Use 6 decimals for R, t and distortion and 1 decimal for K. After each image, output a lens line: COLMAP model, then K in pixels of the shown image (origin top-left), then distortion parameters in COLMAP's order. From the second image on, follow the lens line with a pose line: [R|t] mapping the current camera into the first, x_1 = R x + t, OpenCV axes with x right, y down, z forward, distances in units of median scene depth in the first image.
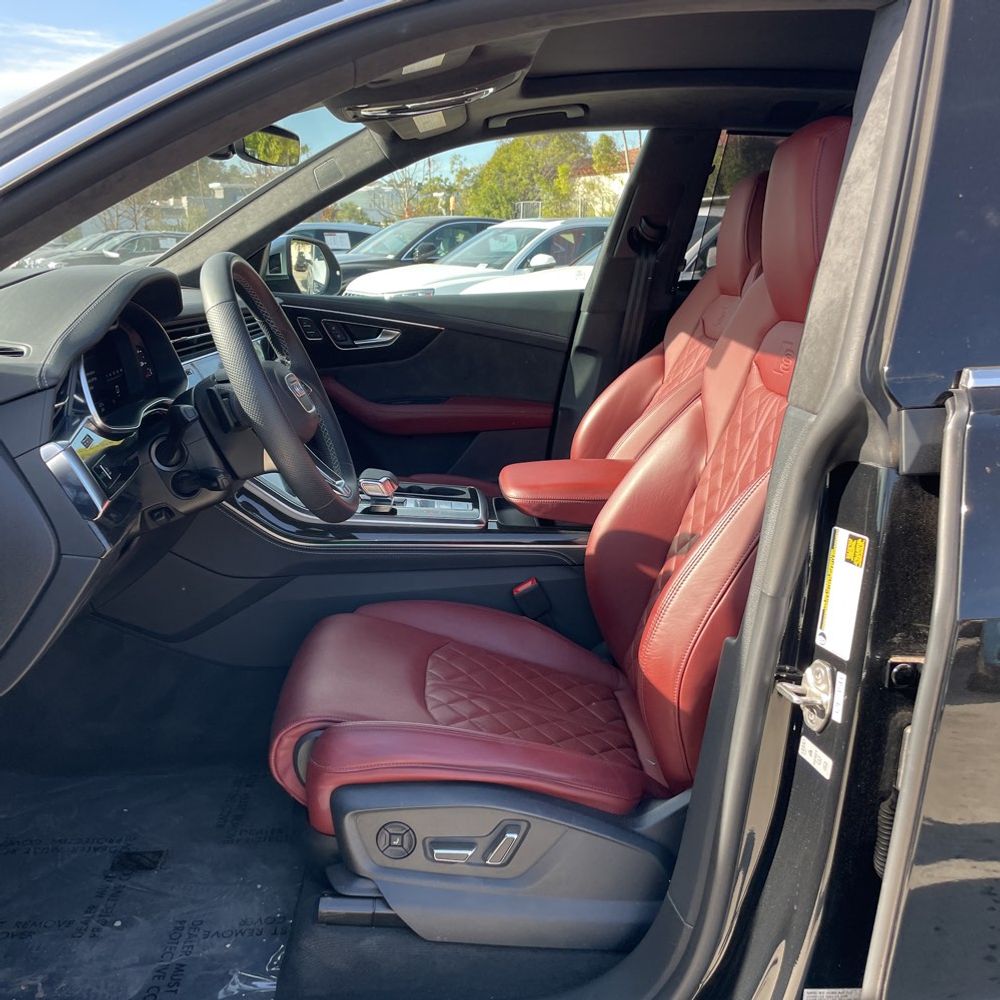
lens RADIAL K [[1024.0, 0, 502.0], [0, 1024.0, 499.8], [0, 0, 1]] dist [0.006576, 0.047011]
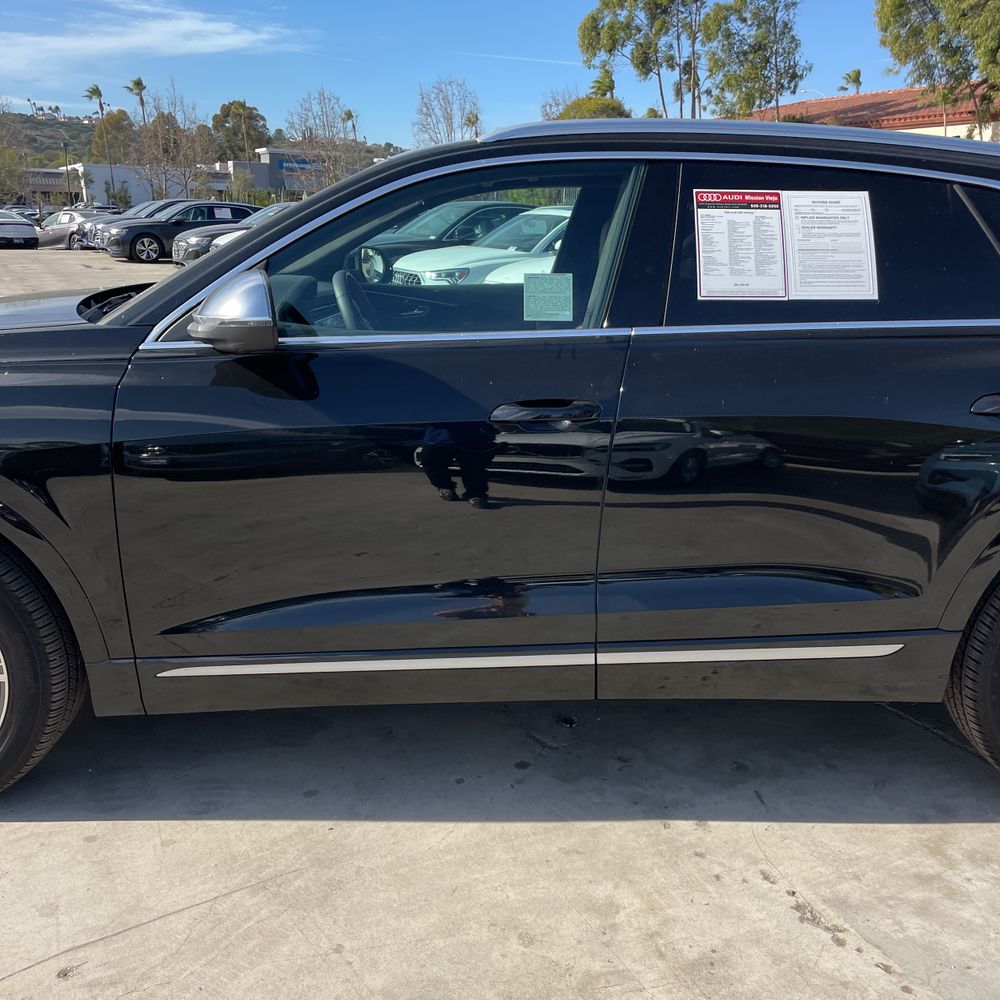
lens RADIAL K [[1014.9, 0, 533.0], [0, 1014.9, 501.1], [0, 0, 1]] dist [0.090709, -0.109840]
pose [[0.999677, 0.023994, -0.008400, 0.017788], [-0.023762, 0.999359, 0.026785, 0.020319], [0.009038, -0.026576, 0.999606, -0.130277]]
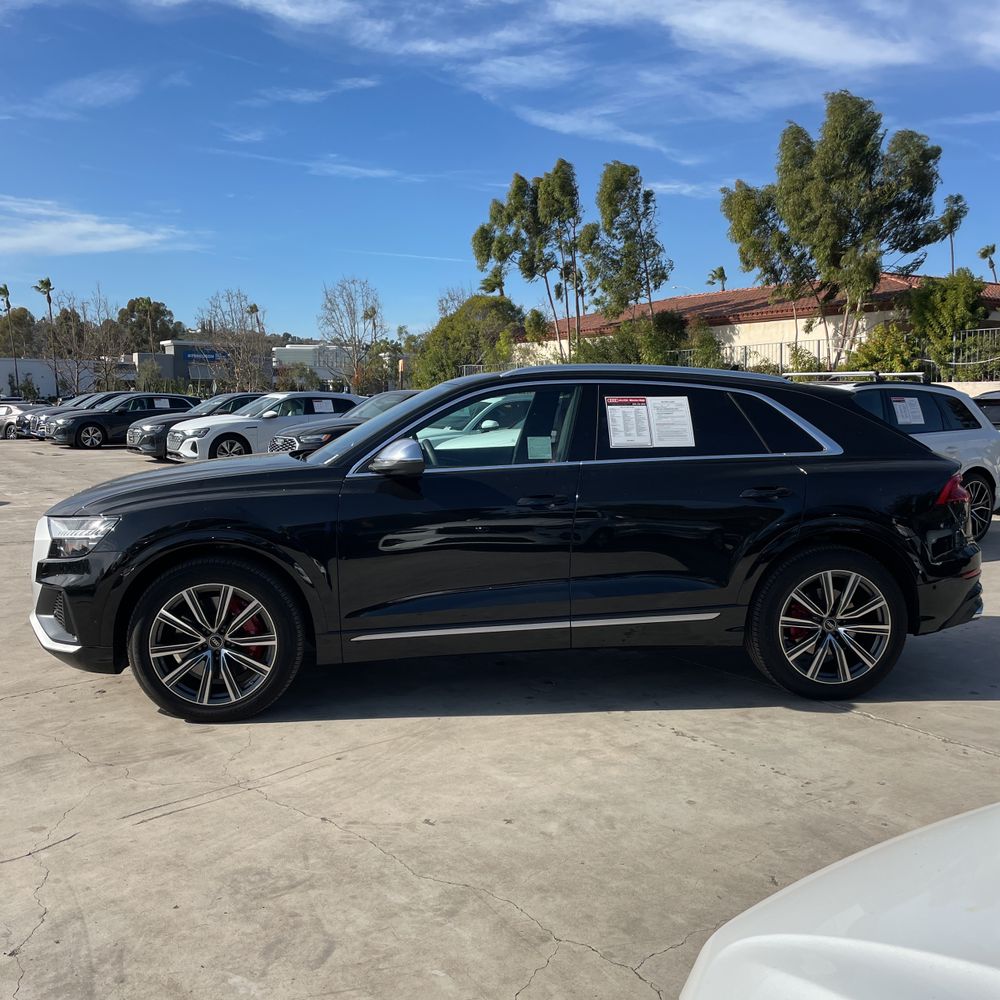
lens RADIAL K [[1002.3, 0, 517.1], [0, 1002.3, 497.4], [0, 0, 1]] dist [0.085495, -0.107171]
pose [[0.997320, -0.004899, 0.072993, -0.021152], [0.015505, 0.989244, -0.145452, 0.065198], [-0.071496, 0.146194, 0.986669, -0.330744]]
